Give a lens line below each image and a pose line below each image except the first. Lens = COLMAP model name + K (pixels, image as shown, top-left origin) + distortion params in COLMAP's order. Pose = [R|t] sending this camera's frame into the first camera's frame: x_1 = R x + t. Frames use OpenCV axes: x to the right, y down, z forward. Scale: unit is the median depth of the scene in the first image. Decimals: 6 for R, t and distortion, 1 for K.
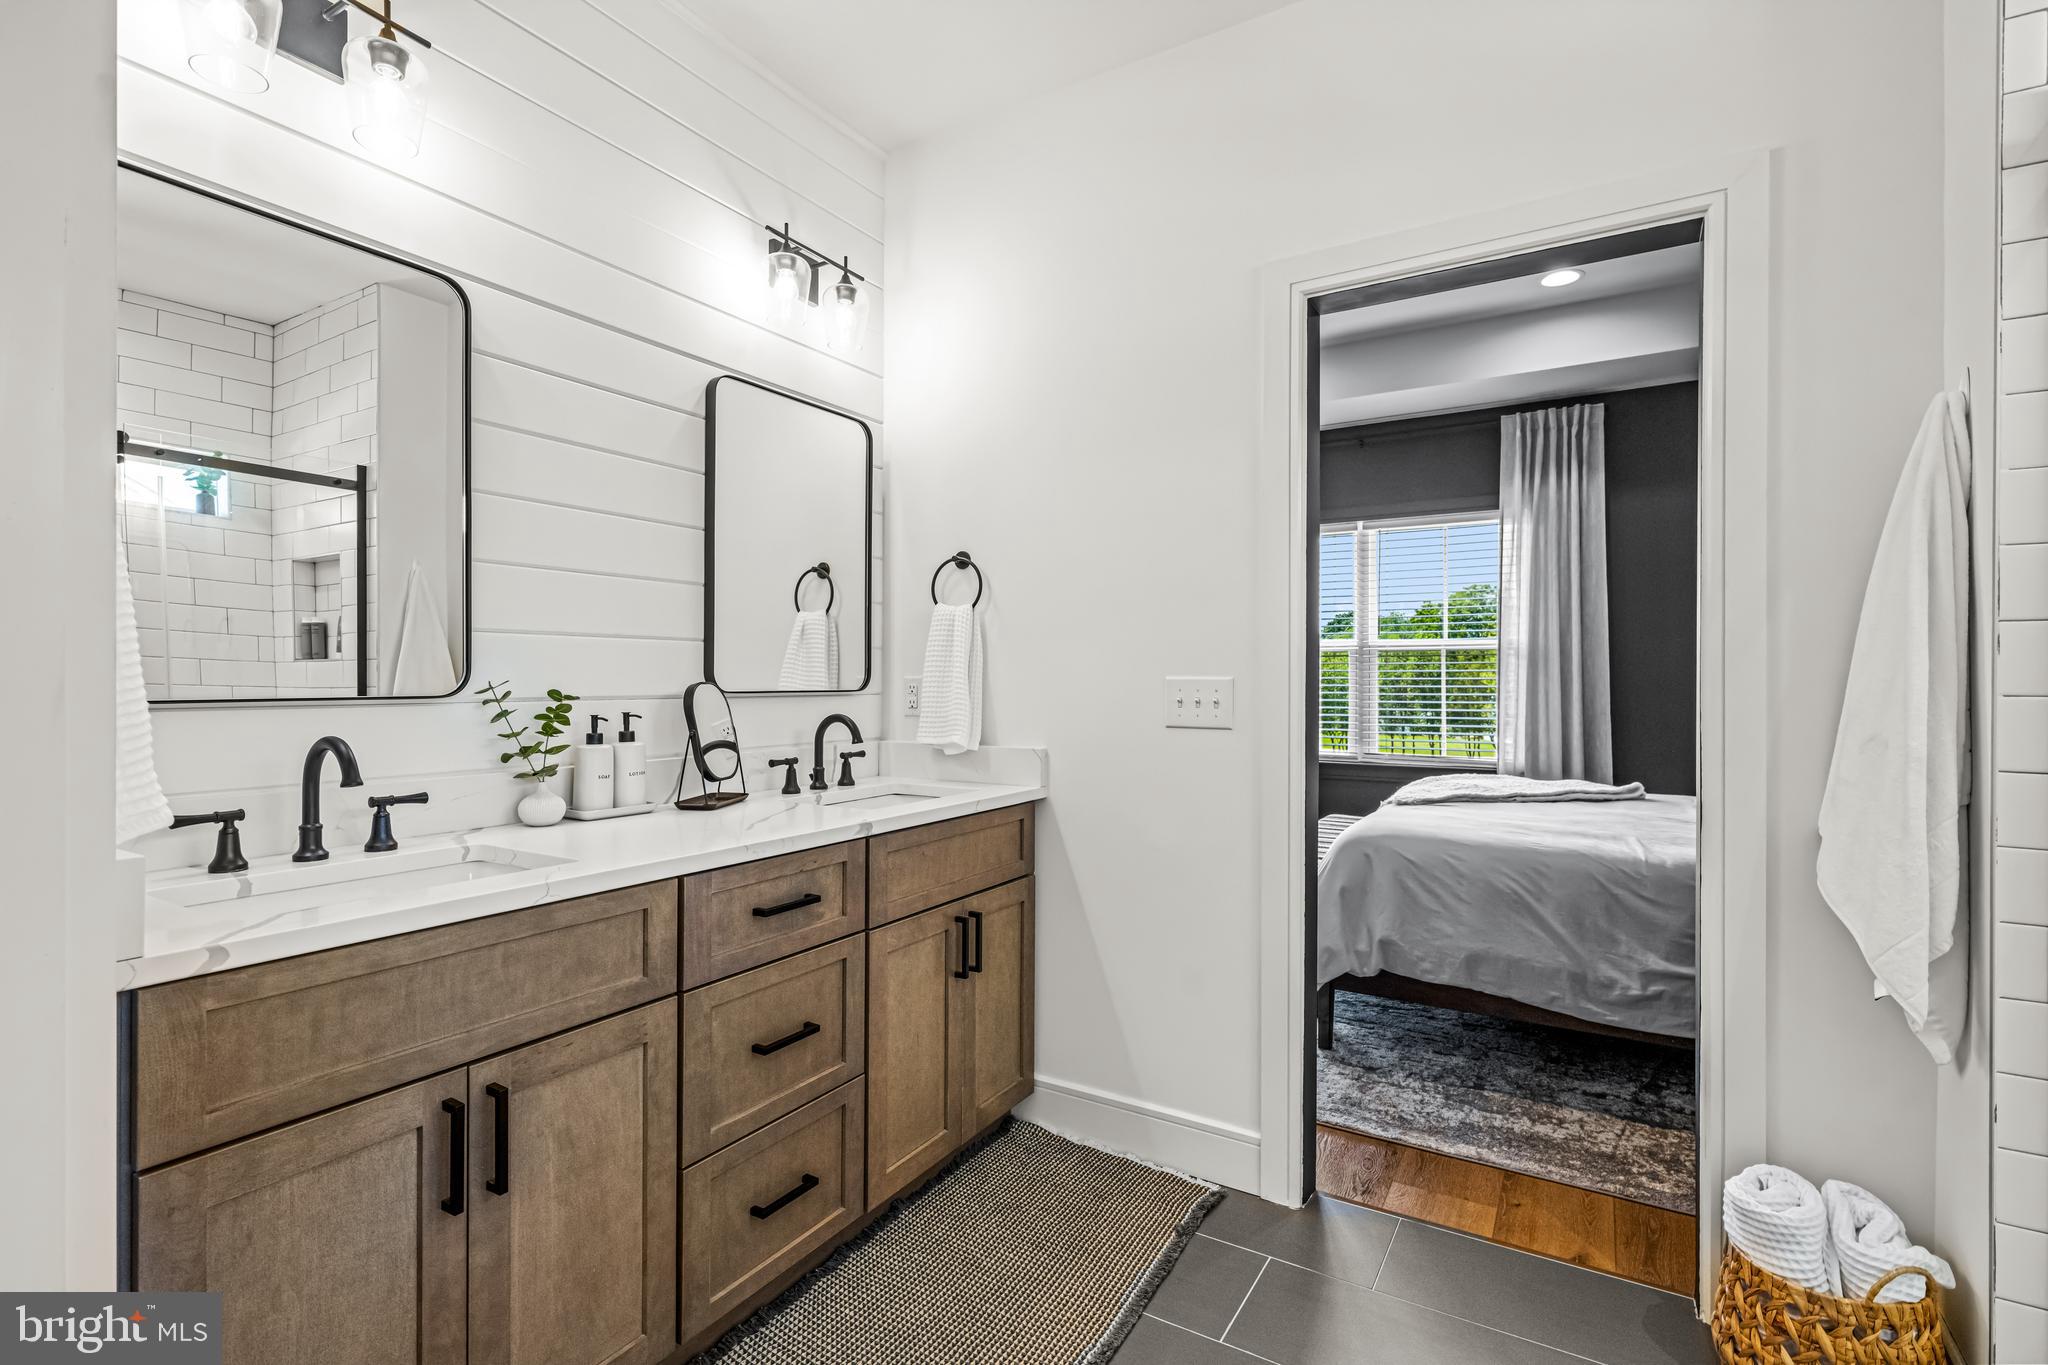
lens RADIAL K [[934.6, 0, 1024.0], [0, 934.6, 682.5], [0, 0, 1]] dist [0.001420, 0.000047]
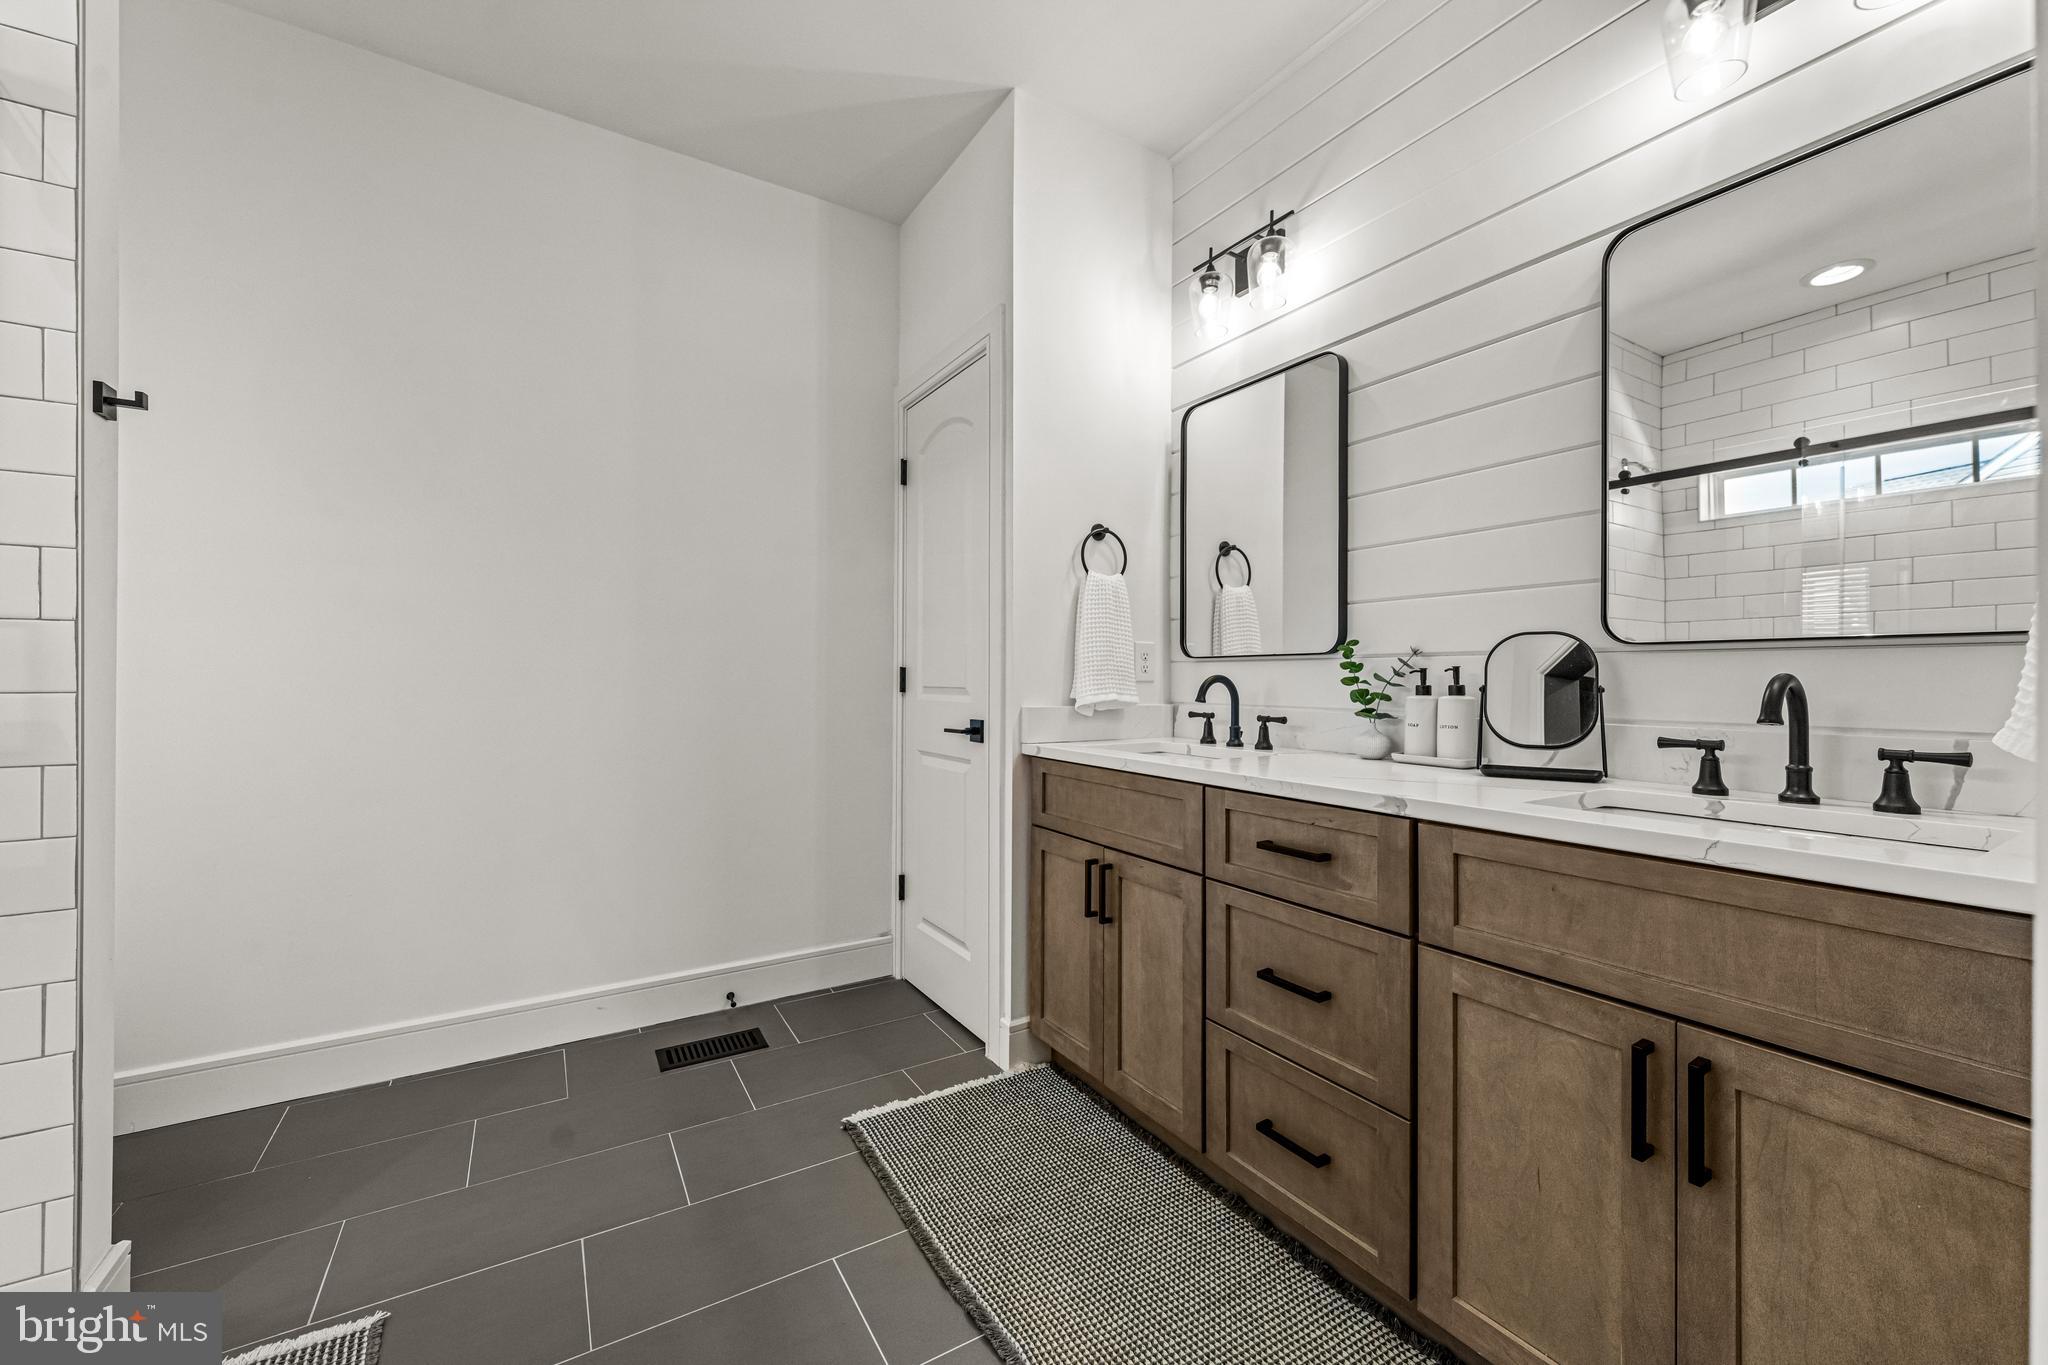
lens RADIAL K [[795.6, 0, 1024.0], [0, 795.6, 682.5], [0, 0, 1]] dist [-0.001236, -0.000088]
pose [[-0.448049, -0.003132, -0.894003, 0.626542], [-0.010161, 0.999947, 0.001589, 0.060845], [0.893951, 0.009796, -0.448057, 1.112792]]
